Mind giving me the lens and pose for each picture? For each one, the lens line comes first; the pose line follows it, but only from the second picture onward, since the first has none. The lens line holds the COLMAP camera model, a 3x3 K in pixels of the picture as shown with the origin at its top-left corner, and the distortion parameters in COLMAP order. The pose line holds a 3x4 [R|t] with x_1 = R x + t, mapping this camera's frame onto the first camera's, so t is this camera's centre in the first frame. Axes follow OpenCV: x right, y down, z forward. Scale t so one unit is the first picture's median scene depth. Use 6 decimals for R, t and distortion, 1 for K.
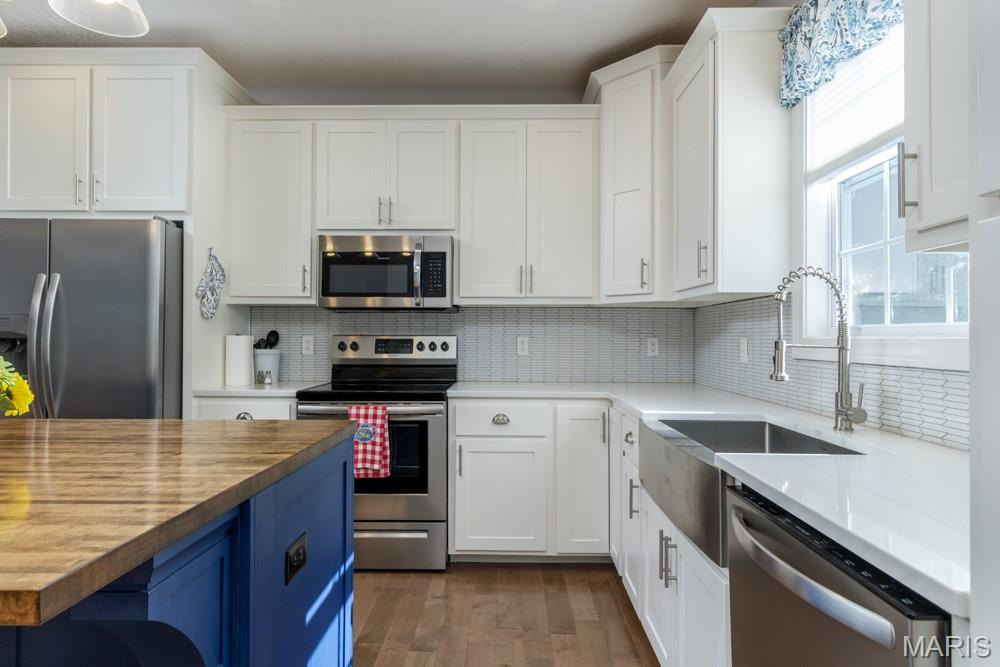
lens RADIAL K [[567.7, 0, 500.0], [0, 567.7, 333.5], [0, 0, 1]] dist [0.001051, 0.000068]
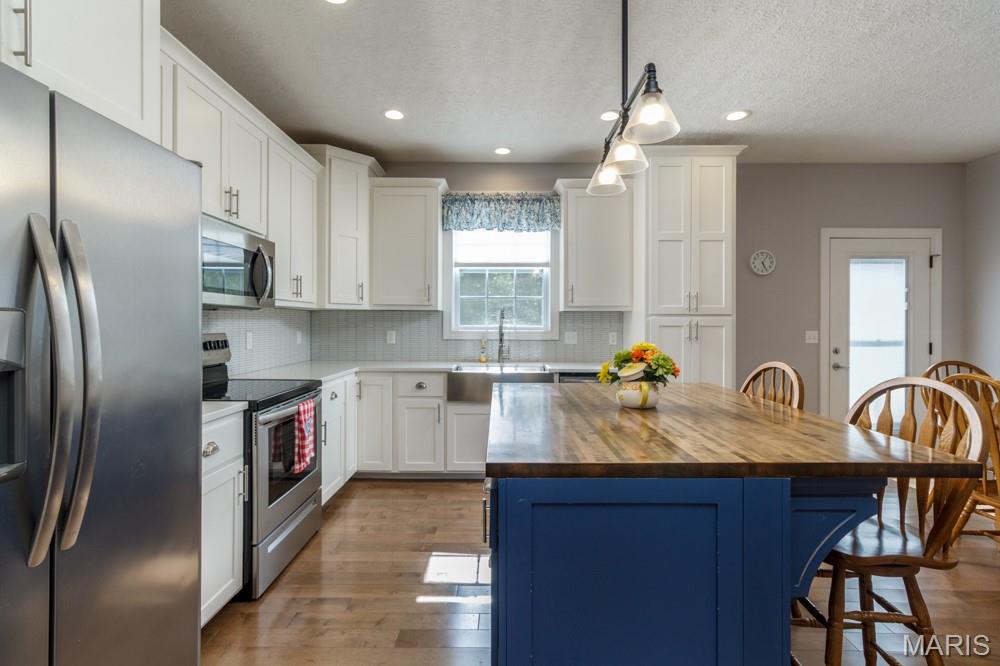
lens RADIAL K [[471.3, 0, 496.8], [0, 471.3, 326.1], [0, 0, 1]] dist [0.005233, 0.000288]
pose [[-0.006627, -0.010622, 0.999922, -1.004274], [-0.009571, 0.999898, 0.010558, -0.024188], [-0.999932, -0.009500, -0.006728, 0.575087]]
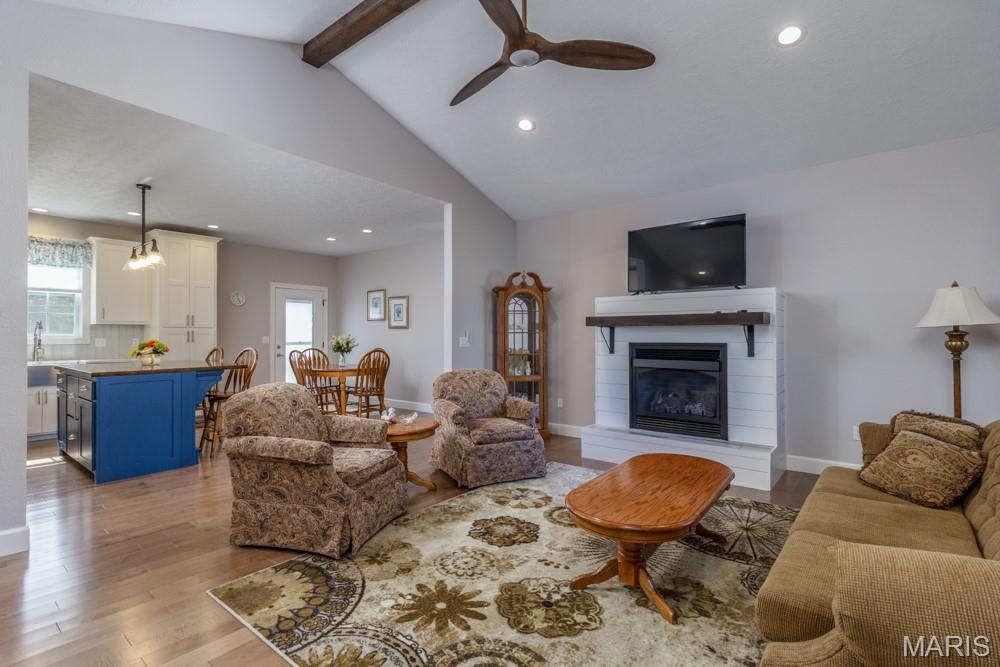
lens RADIAL K [[471.3, 0, 496.8], [0, 471.3, 326.6], [0, 0, 1]] dist [0.005233, 0.000288]
pose [[-0.788636, 0.006807, 0.614822, -2.196592], [-0.007146, 0.999770, -0.020236, -0.016195], [-0.614818, -0.020352, -0.788406, 0.898993]]
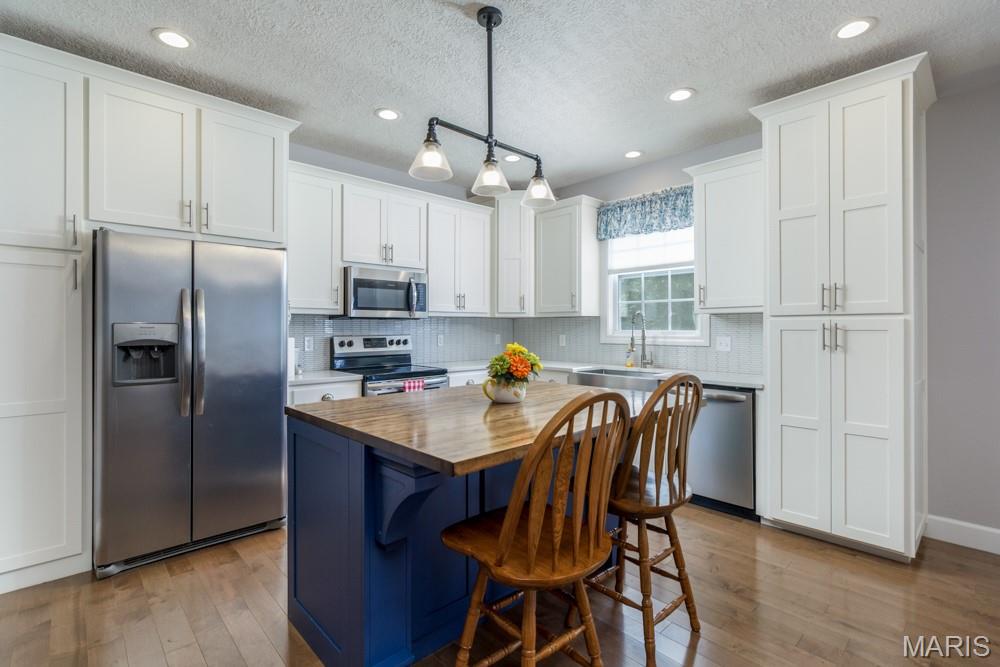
lens RADIAL K [[464.6, 0, 497.1], [0, 464.6, 327.2], [0, 0, 1]] dist [0.001479, 0.000613]
pose [[0.718968, -0.003516, 0.695034, -0.859372], [0.000151, 0.999988, 0.004902, -0.026157], [-0.695043, -0.003419, 0.718960, -0.090916]]
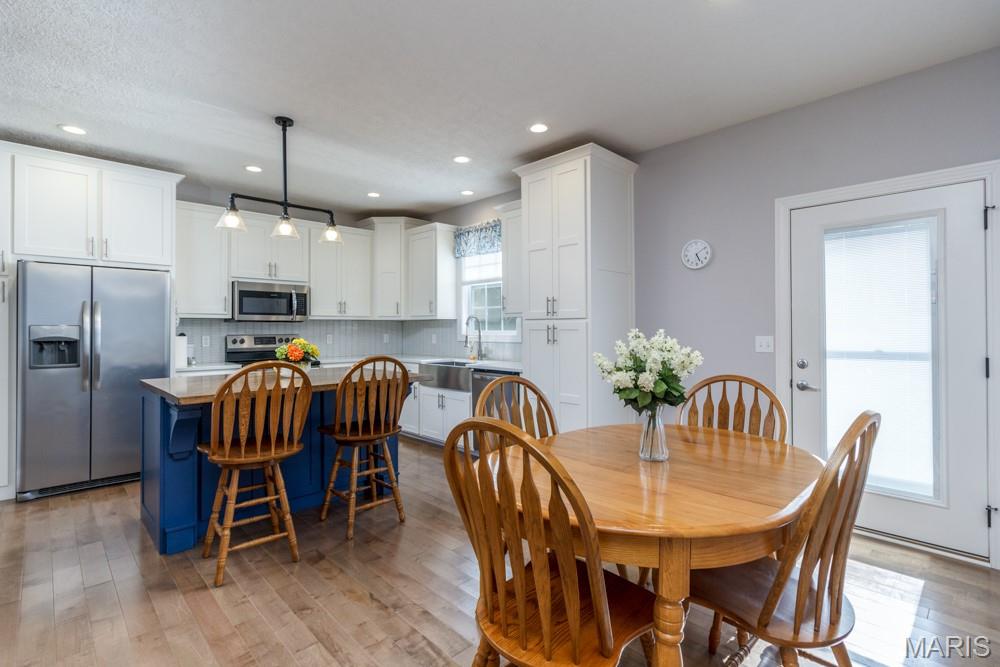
lens RADIAL K [[471.3, 0, 496.8], [0, 471.3, 326.6], [0, 0, 1]] dist [0.005233, 0.000288]
pose [[0.707891, -0.000687, 0.706322, -0.794946], [0.000483, 1.000000, 0.000489, -0.026029], [-0.706322, -0.000005, 0.707891, -0.661249]]
